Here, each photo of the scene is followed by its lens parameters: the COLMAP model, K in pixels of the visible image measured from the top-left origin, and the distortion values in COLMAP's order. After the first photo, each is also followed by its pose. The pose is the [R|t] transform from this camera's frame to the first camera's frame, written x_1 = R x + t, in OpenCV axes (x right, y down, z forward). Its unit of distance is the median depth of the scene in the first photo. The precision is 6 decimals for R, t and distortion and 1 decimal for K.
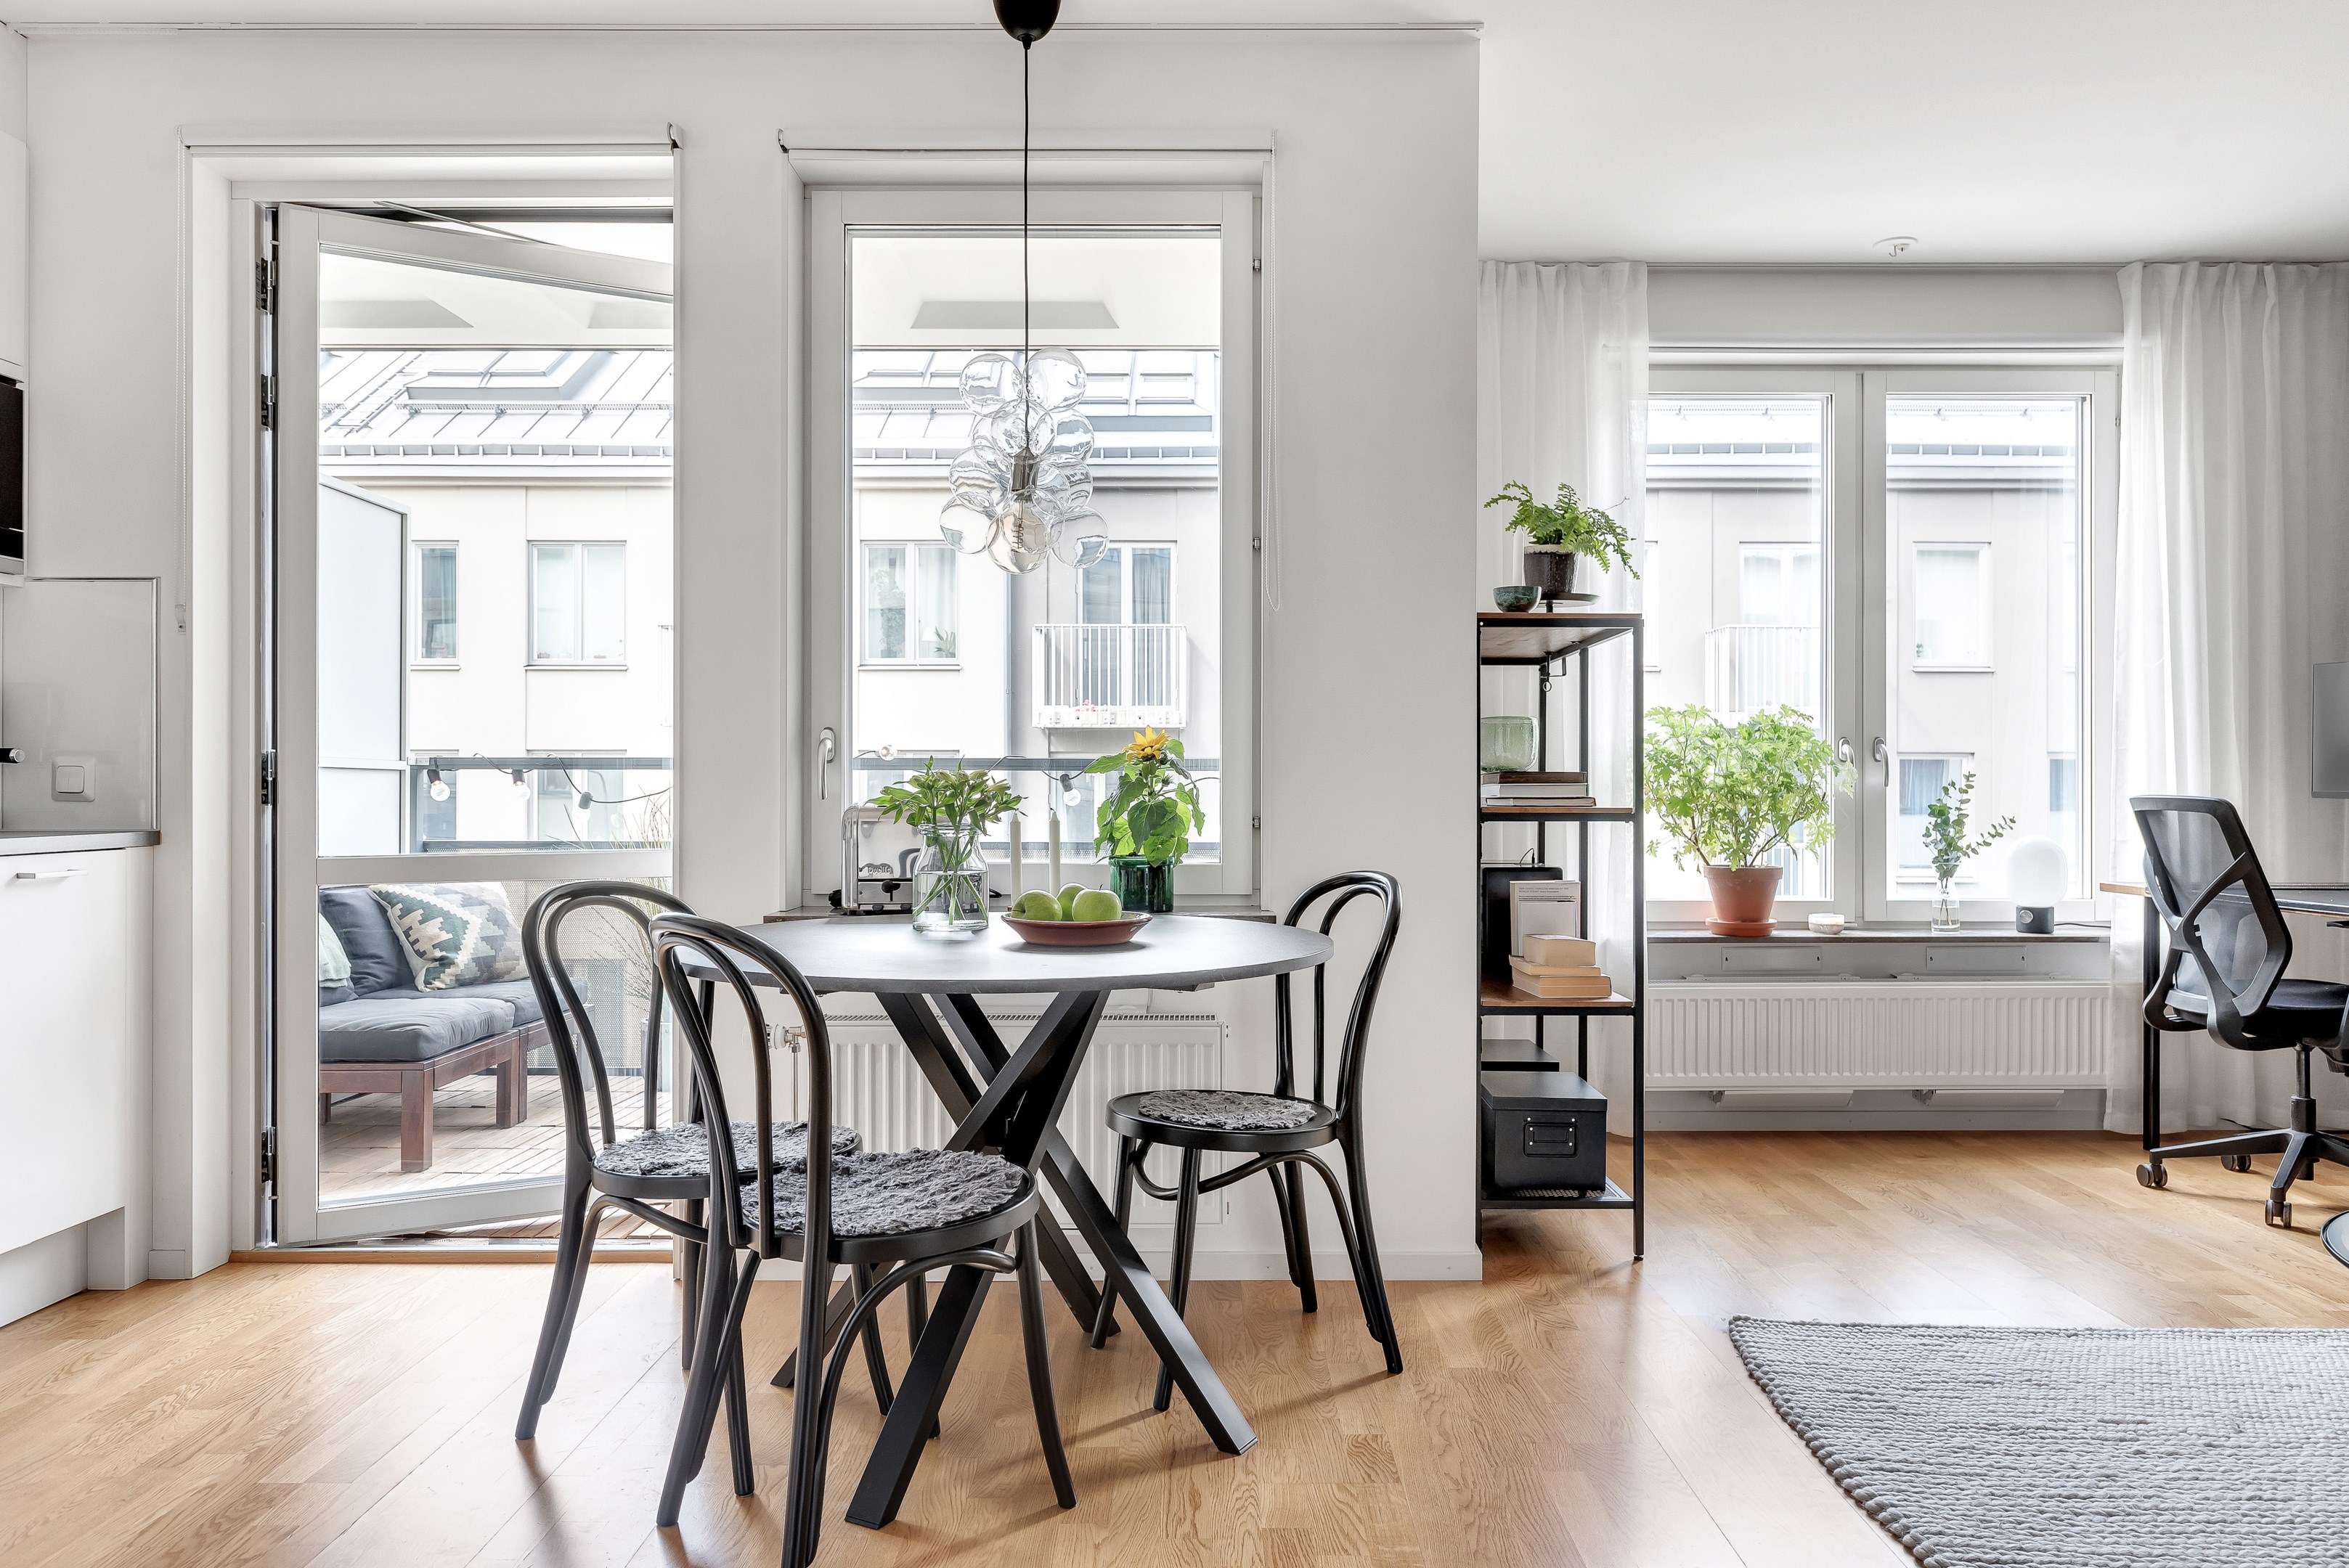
lens RADIAL K [[1595.2, 0, 1201.4], [0, 1595.2, 785.1], [0, 0, 1]] dist [-0.004581, 0.002067]
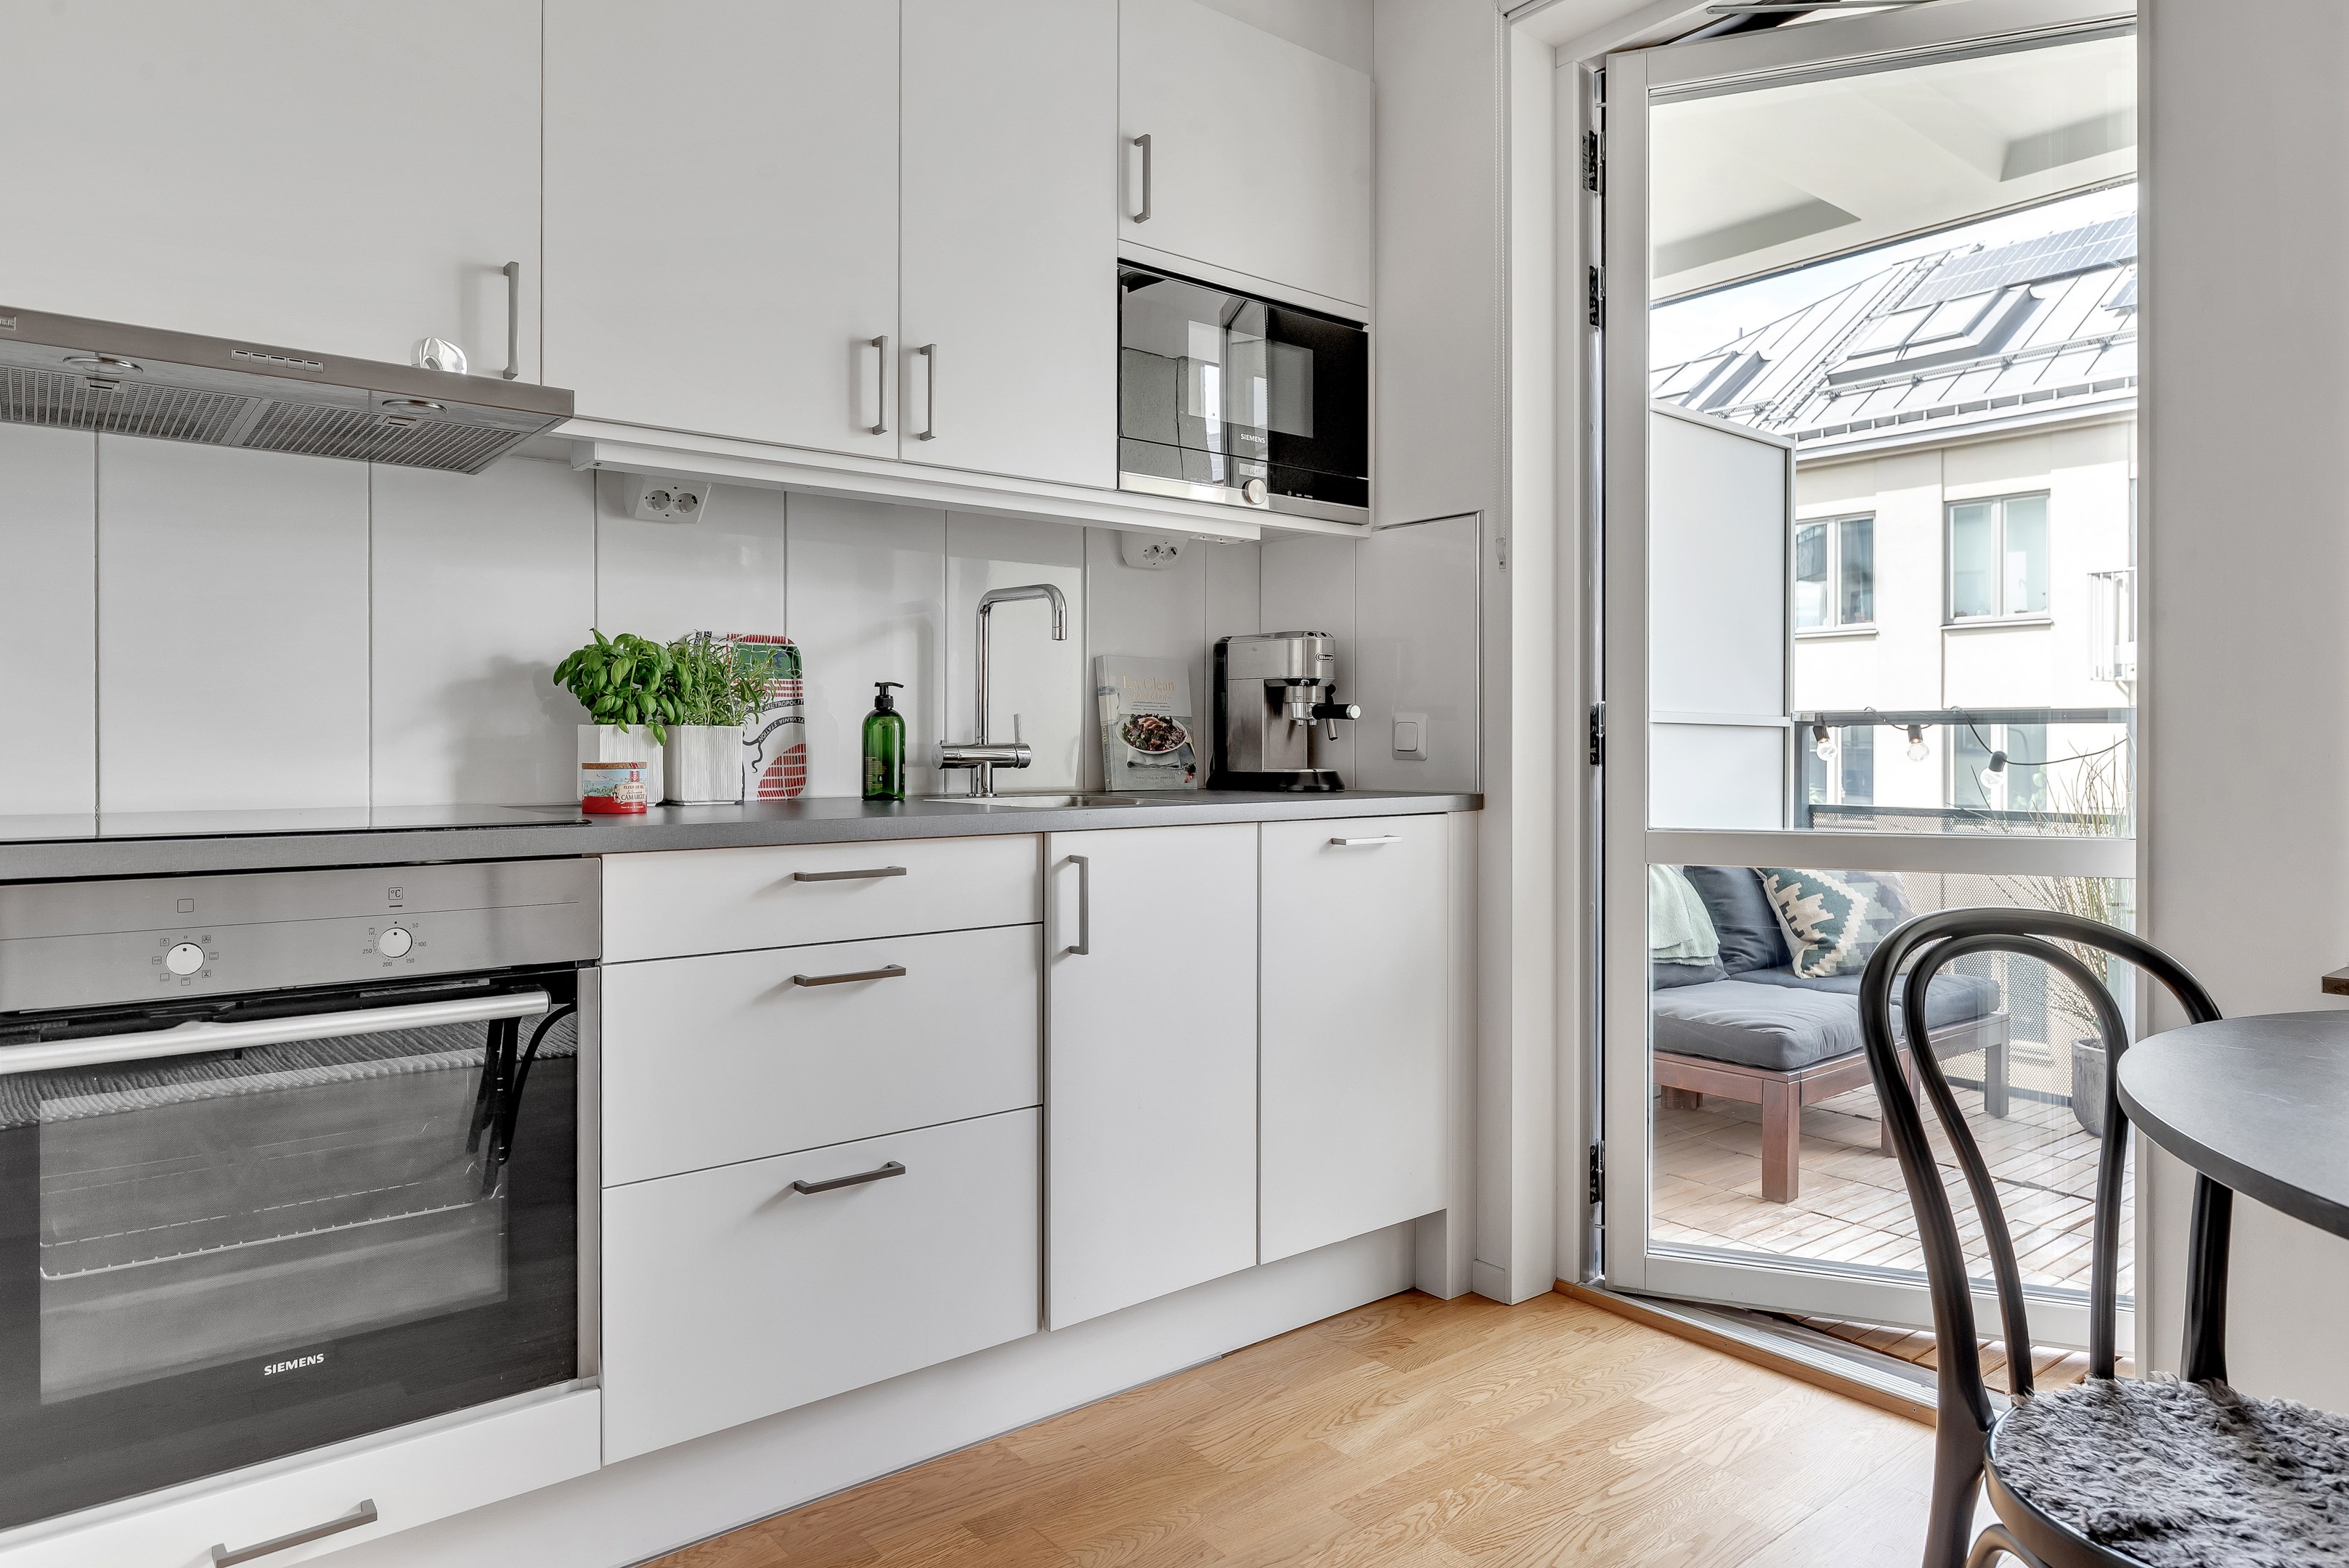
lens RADIAL K [[1437.6, 0, 1198.1], [0, 1437.6, 746.2], [0, 0, 1]] dist [-0.004313, -0.000177]
pose [[0.635697, 0.000789, -0.771938, -0.094138], [0.000644, 0.999999, 0.001553, 0.000386], [0.771938, -0.001484, 0.635696, 0.257996]]
